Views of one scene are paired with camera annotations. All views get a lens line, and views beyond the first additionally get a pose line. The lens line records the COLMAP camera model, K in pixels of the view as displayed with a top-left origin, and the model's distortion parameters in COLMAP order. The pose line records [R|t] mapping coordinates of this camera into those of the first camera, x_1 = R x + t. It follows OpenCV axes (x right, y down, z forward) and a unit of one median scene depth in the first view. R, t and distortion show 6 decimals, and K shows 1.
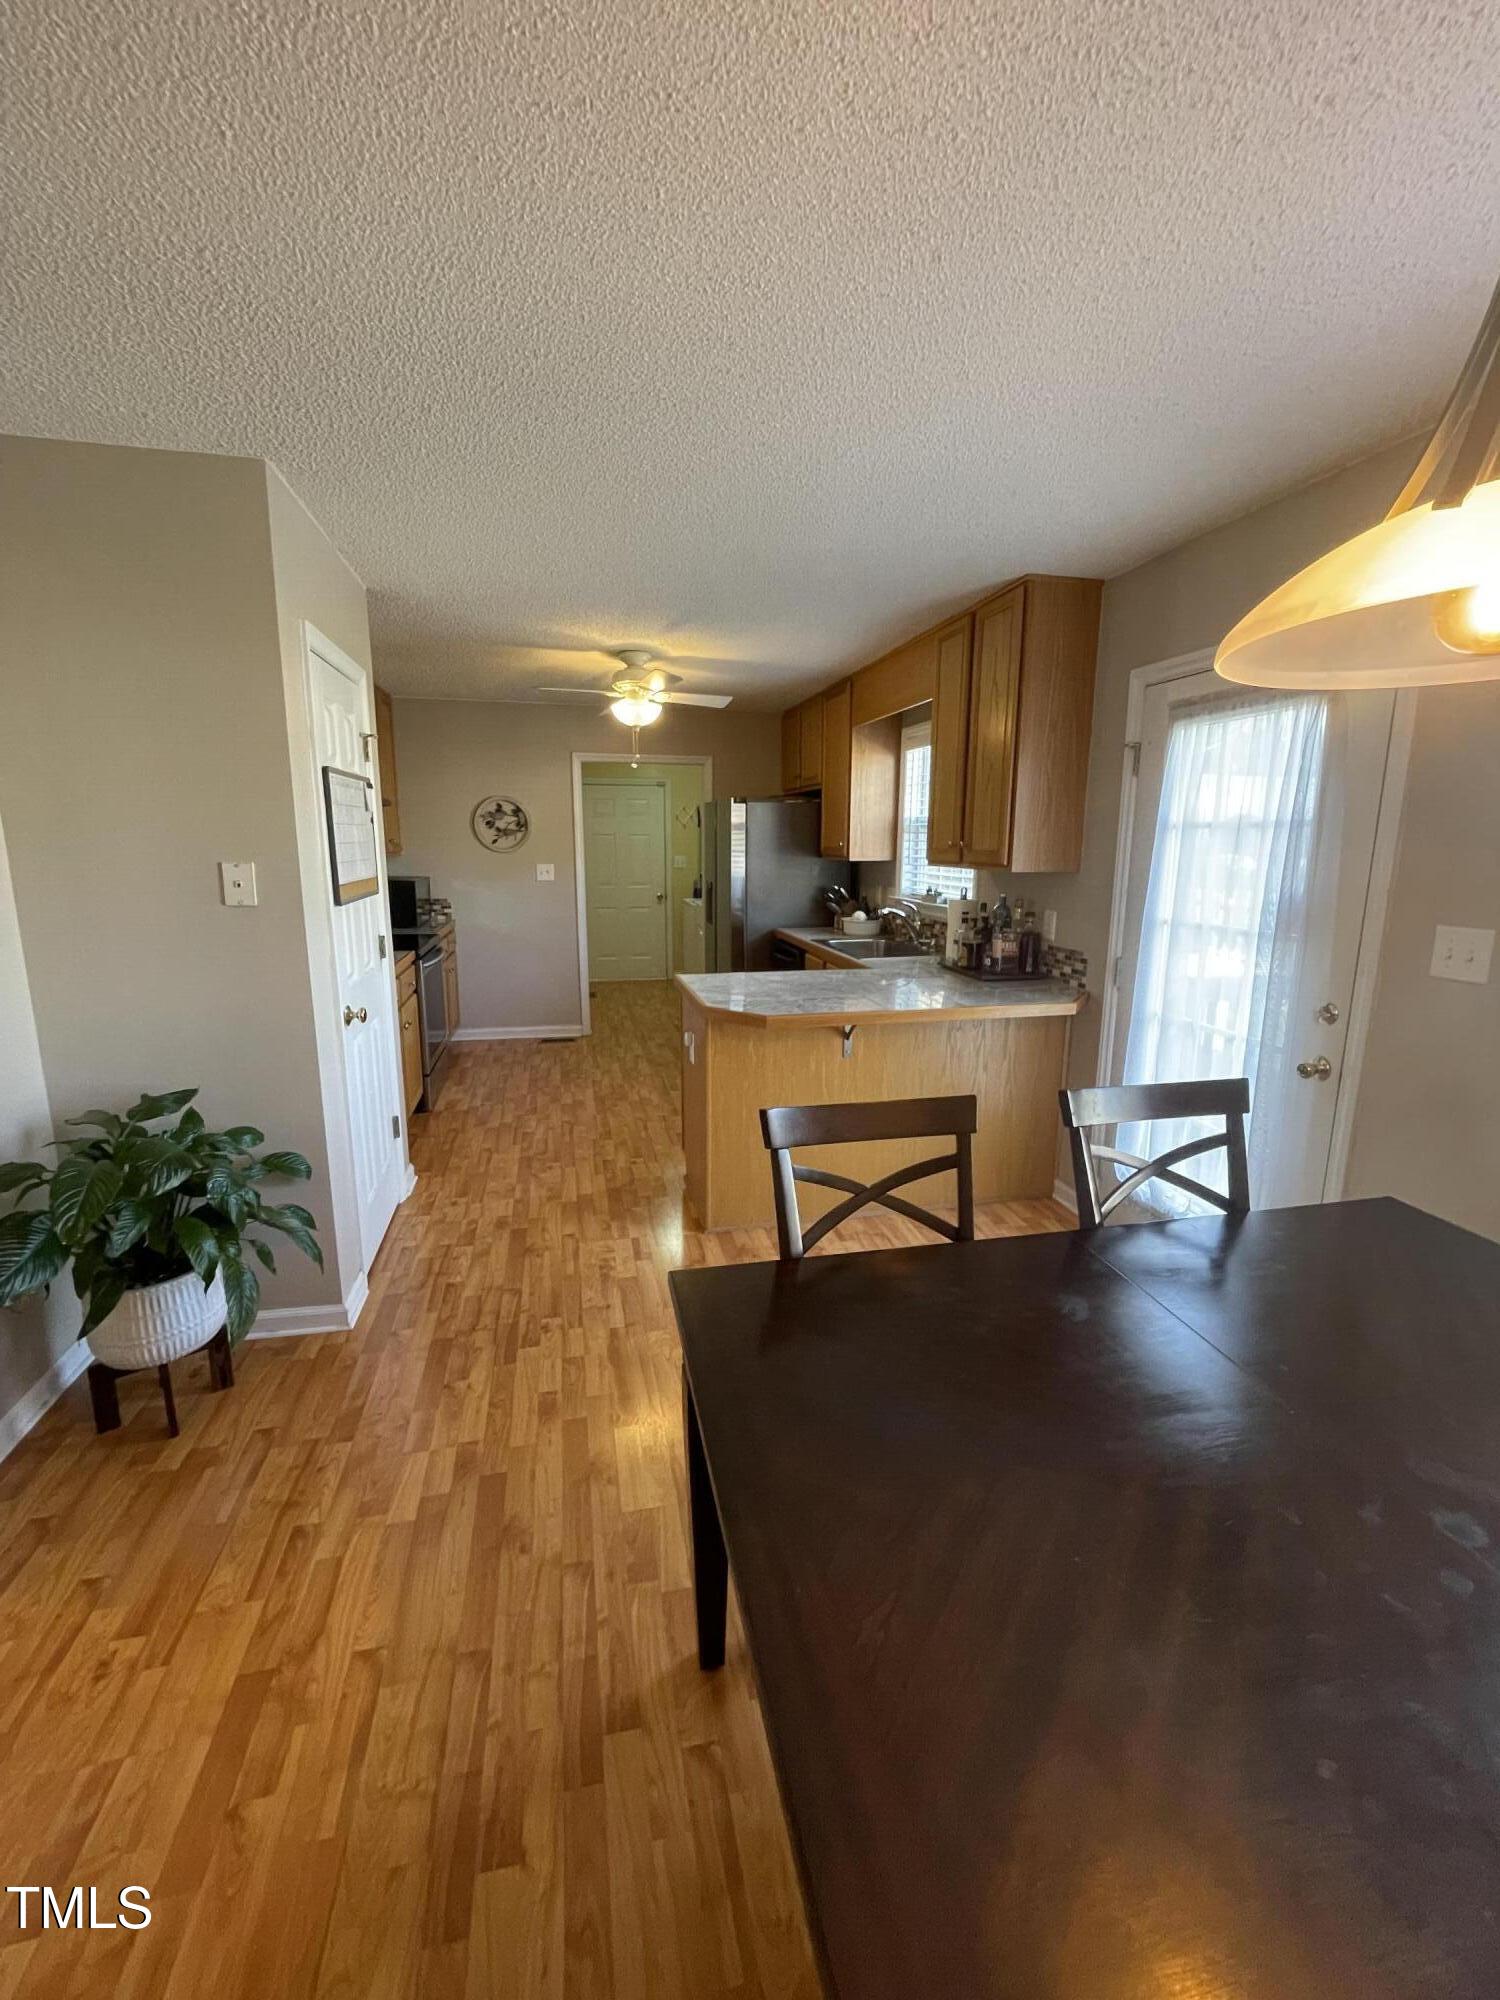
lens RADIAL K [[805.3, 0, 743.5], [0, 805.3, 1001.1], [0, 0, 1]] dist [-0.003581, -0.000426]
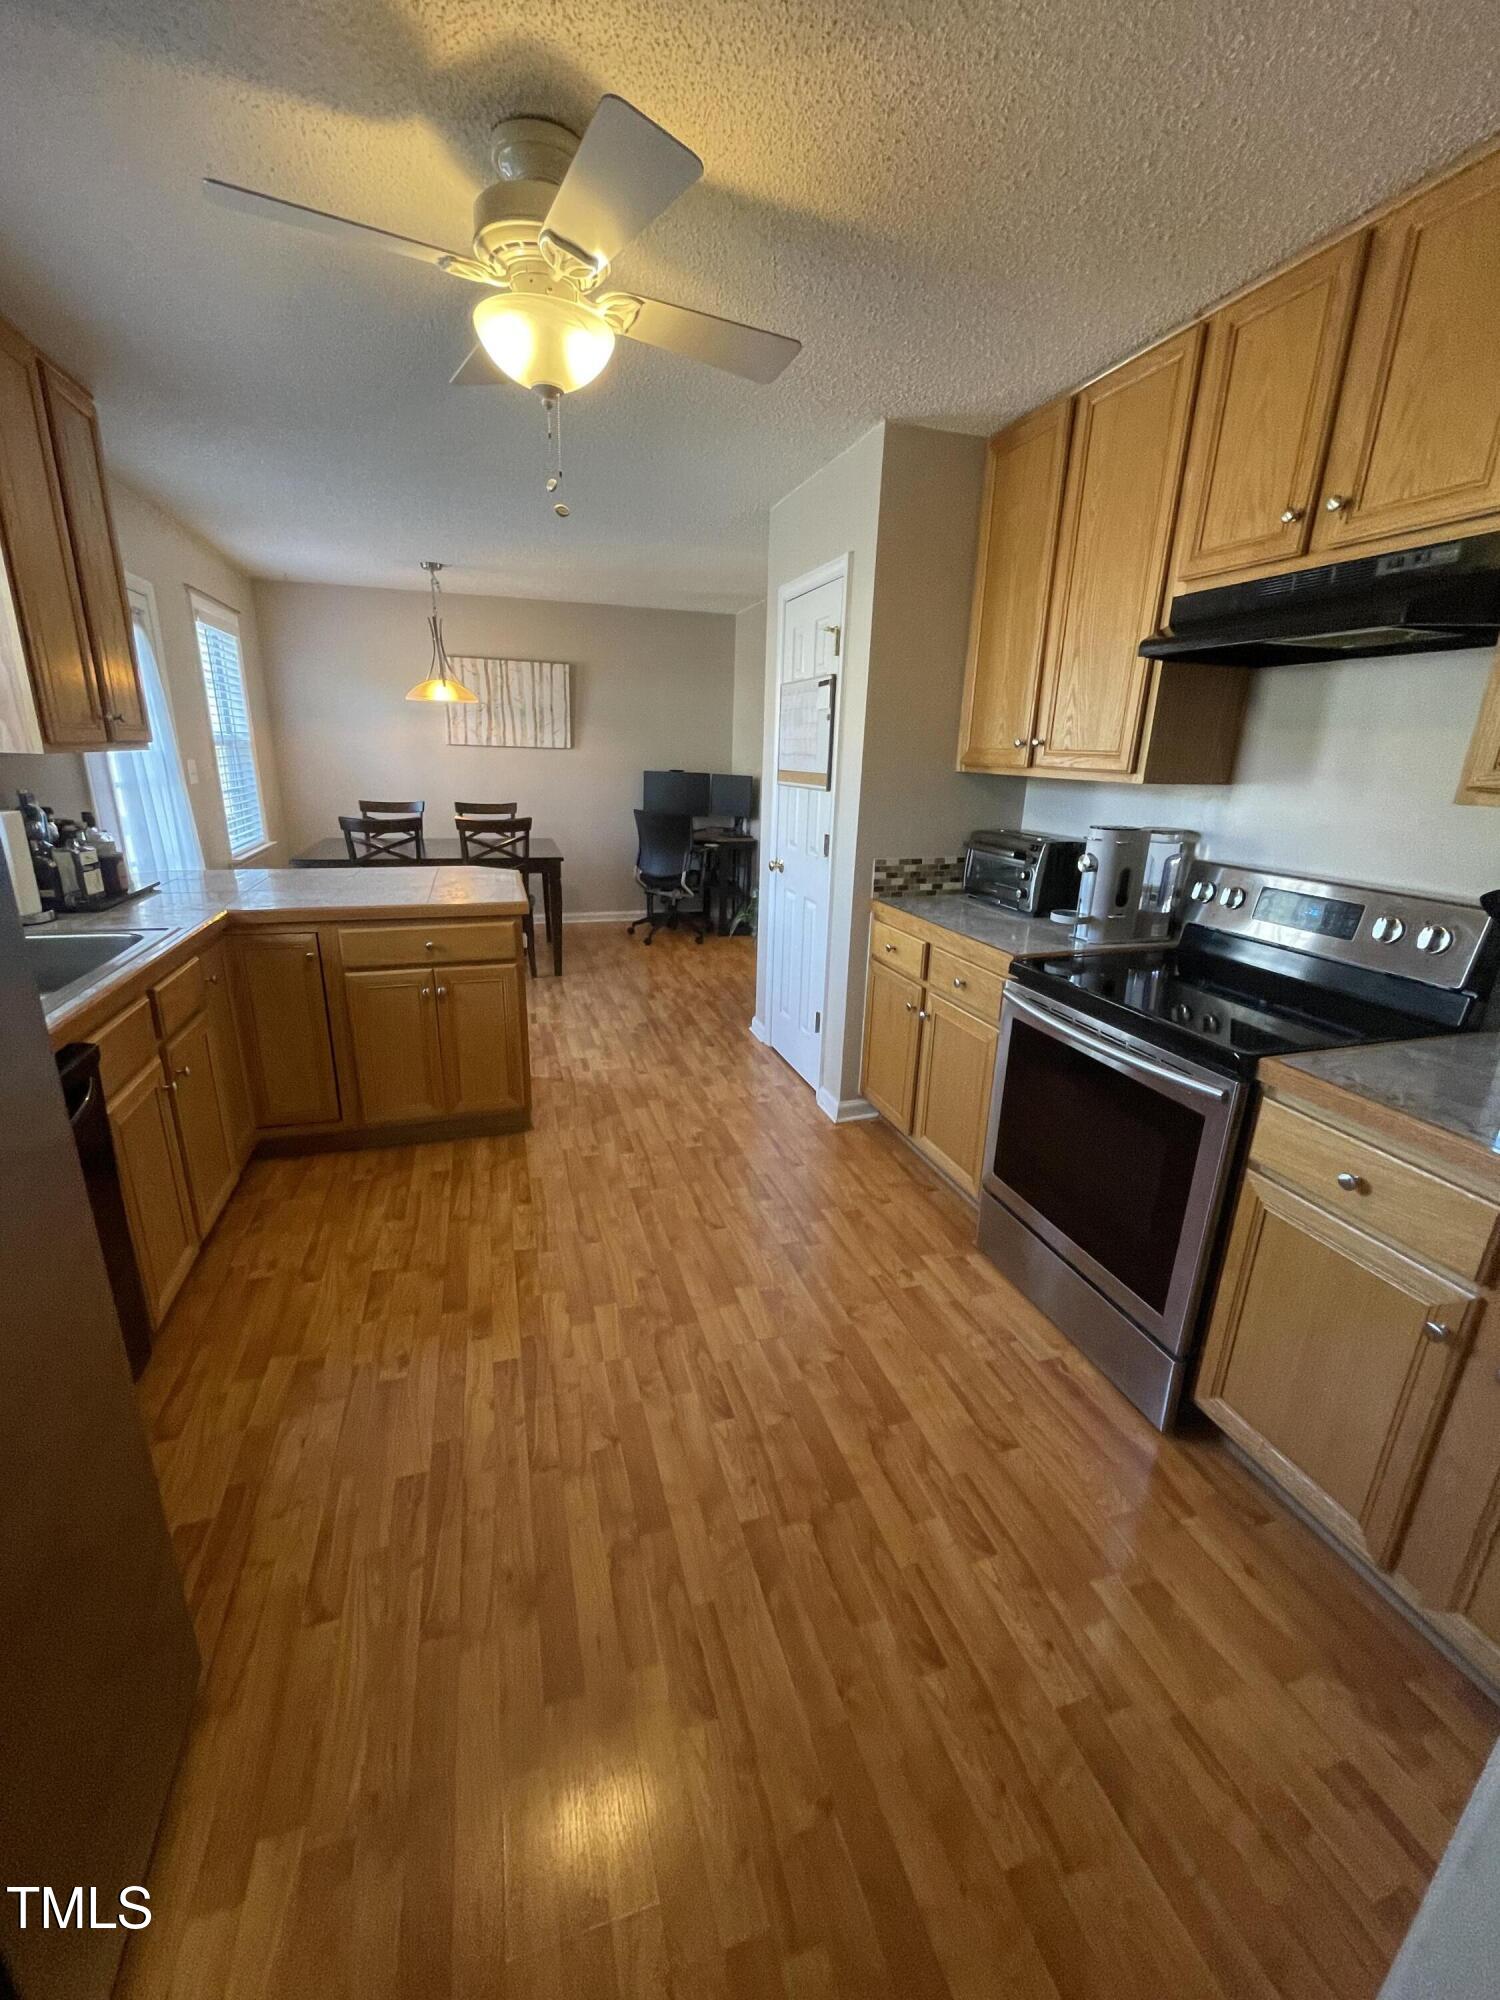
lens RADIAL K [[809.2, 0, 741.7], [0, 809.2, 1001.0], [0, 0, 1]] dist [-0.003628, -0.000383]
pose [[-0.996681, -0.006128, -0.081177, -0.197463], [-0.044525, 0.875838, 0.480548, -0.287772], [0.068152, 0.482567, -0.873204, 1.495505]]
